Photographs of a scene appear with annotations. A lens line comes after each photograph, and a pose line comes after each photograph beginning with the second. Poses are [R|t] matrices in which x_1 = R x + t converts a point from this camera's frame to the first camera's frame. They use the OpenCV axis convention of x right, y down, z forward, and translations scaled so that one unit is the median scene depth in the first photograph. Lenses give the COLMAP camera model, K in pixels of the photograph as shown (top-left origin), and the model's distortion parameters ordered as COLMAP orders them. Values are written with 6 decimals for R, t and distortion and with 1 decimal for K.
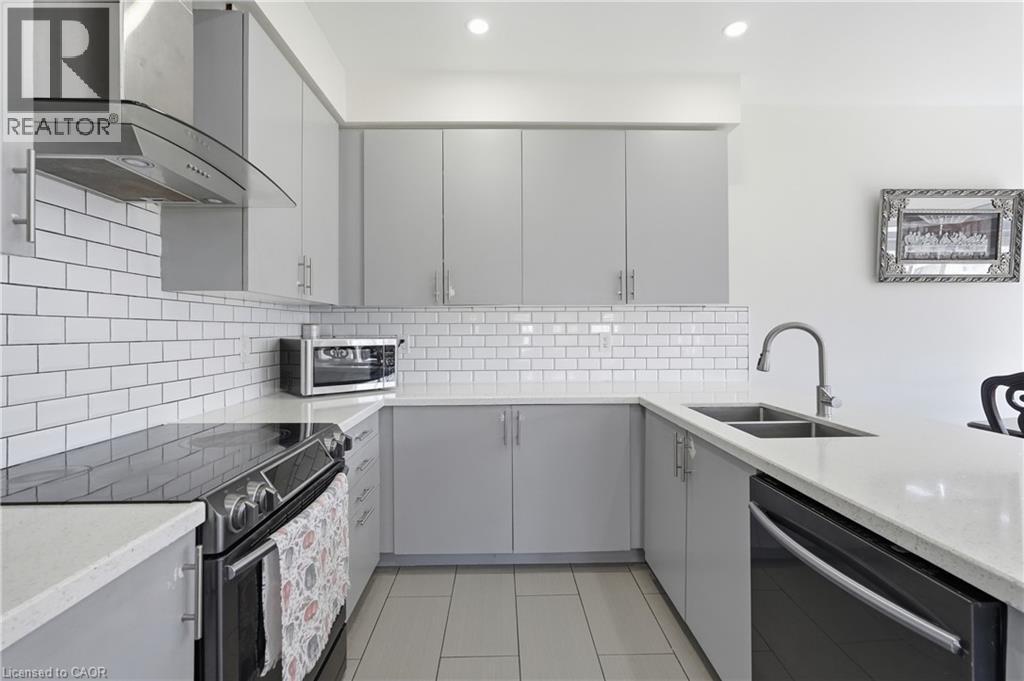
lens RADIAL K [[456.3, 0, 511.8], [0, 456.3, 331.8], [0, 0, 1]] dist [-0.007243, 0.000354]
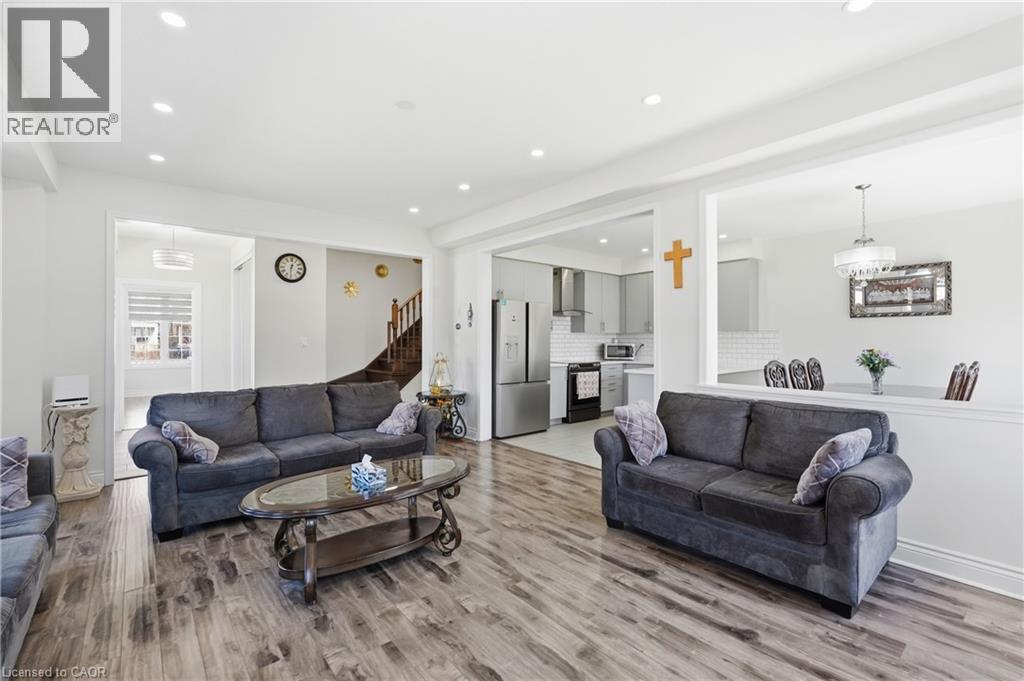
lens RADIAL K [[456.3, 0, 517.1], [0, 456.3, 340.9], [0, 0, 1]] dist [-0.007243, 0.000354]
pose [[0.631547, 0.005138, -0.775320, 1.834638], [-0.007238, 0.999974, 0.000730, -0.000814], [0.775303, 0.005151, 0.631568, -1.746664]]
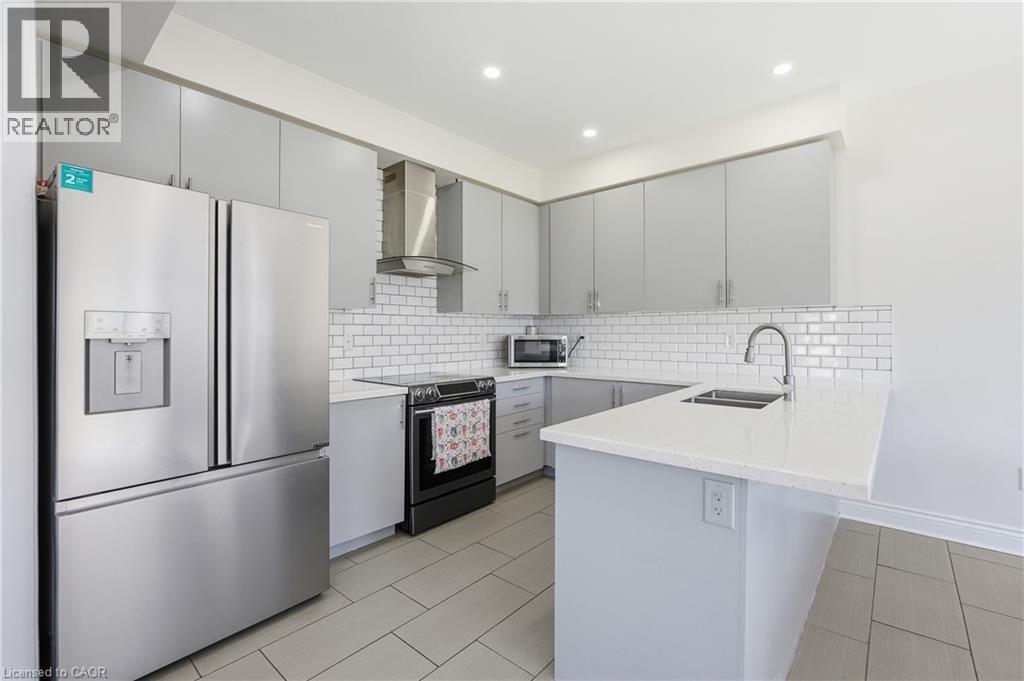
lens RADIAL K [[456.3, 0, 515.0], [0, 456.3, 333.6], [0, 0, 1]] dist [-0.007243, 0.000354]
pose [[0.740645, 0.003790, -0.671885, 0.742678], [-0.001062, 0.999989, 0.004471, 0.002040], [0.671895, -0.002598, 0.740642, -0.300918]]
